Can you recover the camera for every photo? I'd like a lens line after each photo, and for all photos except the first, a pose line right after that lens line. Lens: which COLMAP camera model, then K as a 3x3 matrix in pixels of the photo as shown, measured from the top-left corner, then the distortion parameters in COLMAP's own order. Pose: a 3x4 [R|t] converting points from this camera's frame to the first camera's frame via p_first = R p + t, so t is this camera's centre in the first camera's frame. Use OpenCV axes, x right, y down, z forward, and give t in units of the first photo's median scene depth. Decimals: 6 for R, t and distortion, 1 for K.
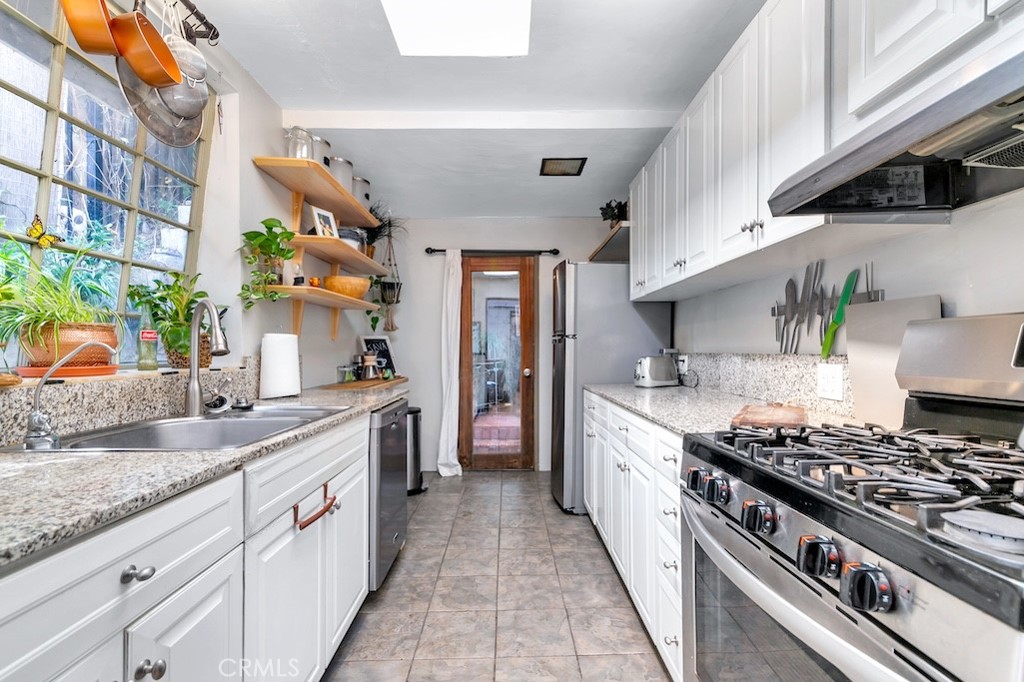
lens RADIAL K [[457.1, 0, 522.8], [0, 457.1, 360.7], [0, 0, 1]] dist [-0.004285, 0.001165]
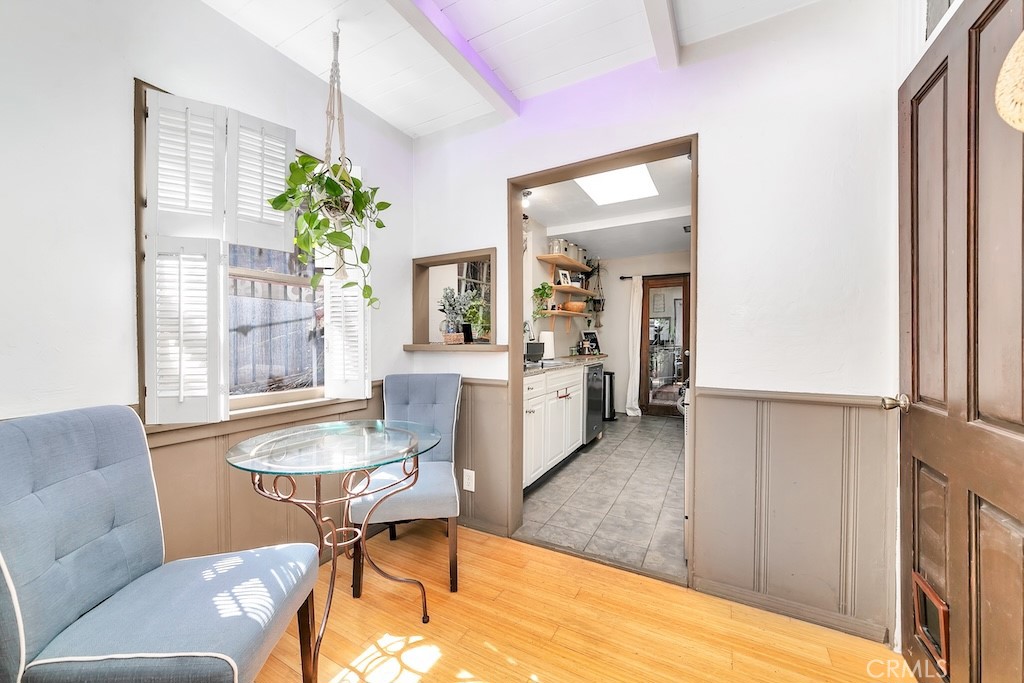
lens RADIAL K [[386.7, 0, 512.0], [0, 386.7, 341.8], [0, 0, 1]] dist [-0.002636, -0.000295]
pose [[0.864498, 0.002385, -0.502630, 0.240392], [-0.009924, 0.999875, -0.012323, 0.015062], [0.502538, 0.015641, 0.864414, -0.627399]]
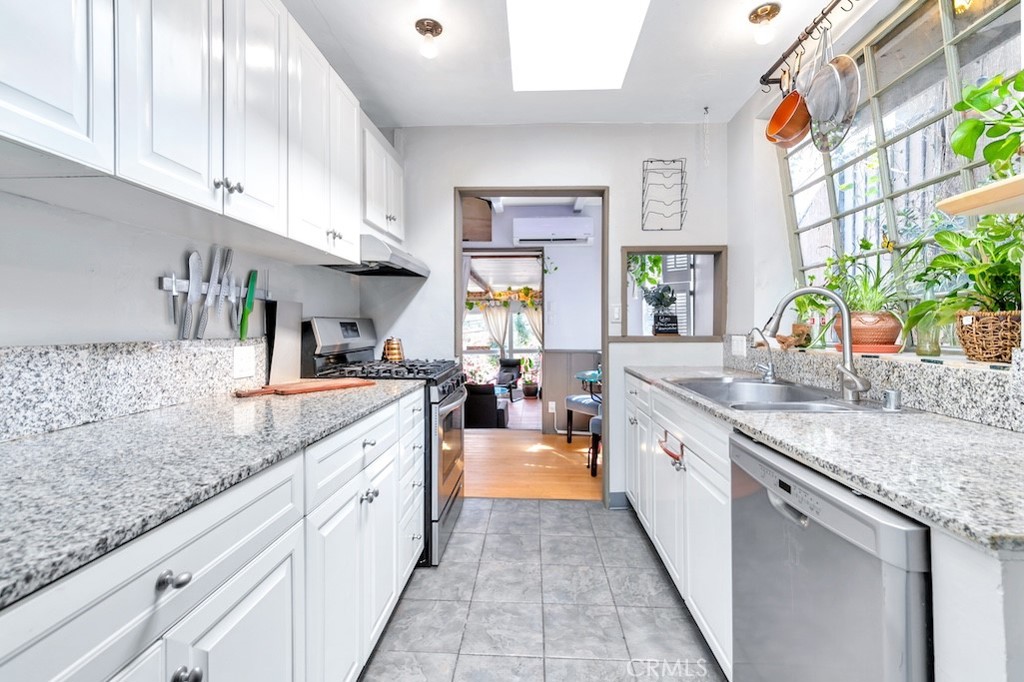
lens RADIAL K [[457.1, 0, 517.7], [0, 457.1, 323.3], [0, 0, 1]] dist [-0.004285, 0.001165]
pose [[-0.997402, 0.002179, 0.072008, -0.046473], [0.003575, 0.999808, 0.019264, -0.039423], [-0.071952, 0.019472, -0.997218, 1.201083]]
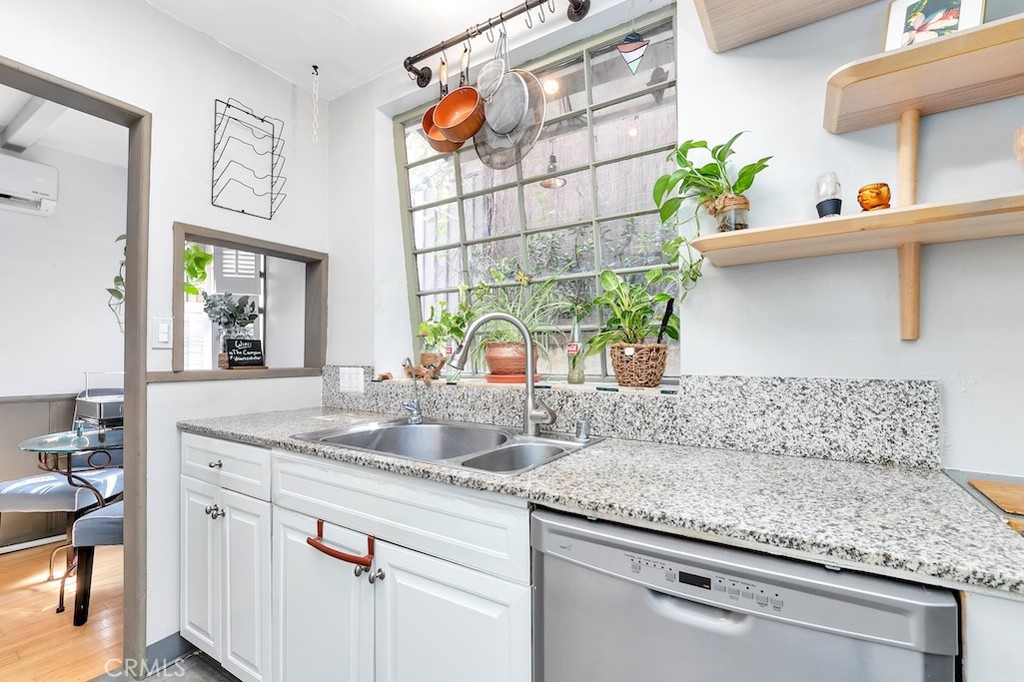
lens RADIAL K [[457.1, 0, 510.5], [0, 457.1, 348.8], [0, 0, 1]] dist [-0.004285, 0.001165]
pose [[-0.563063, -0.012494, -0.826319, 0.045096], [-0.023181, 0.999731, 0.000680, -0.031732], [0.826089, 0.019537, -0.563201, 0.880479]]
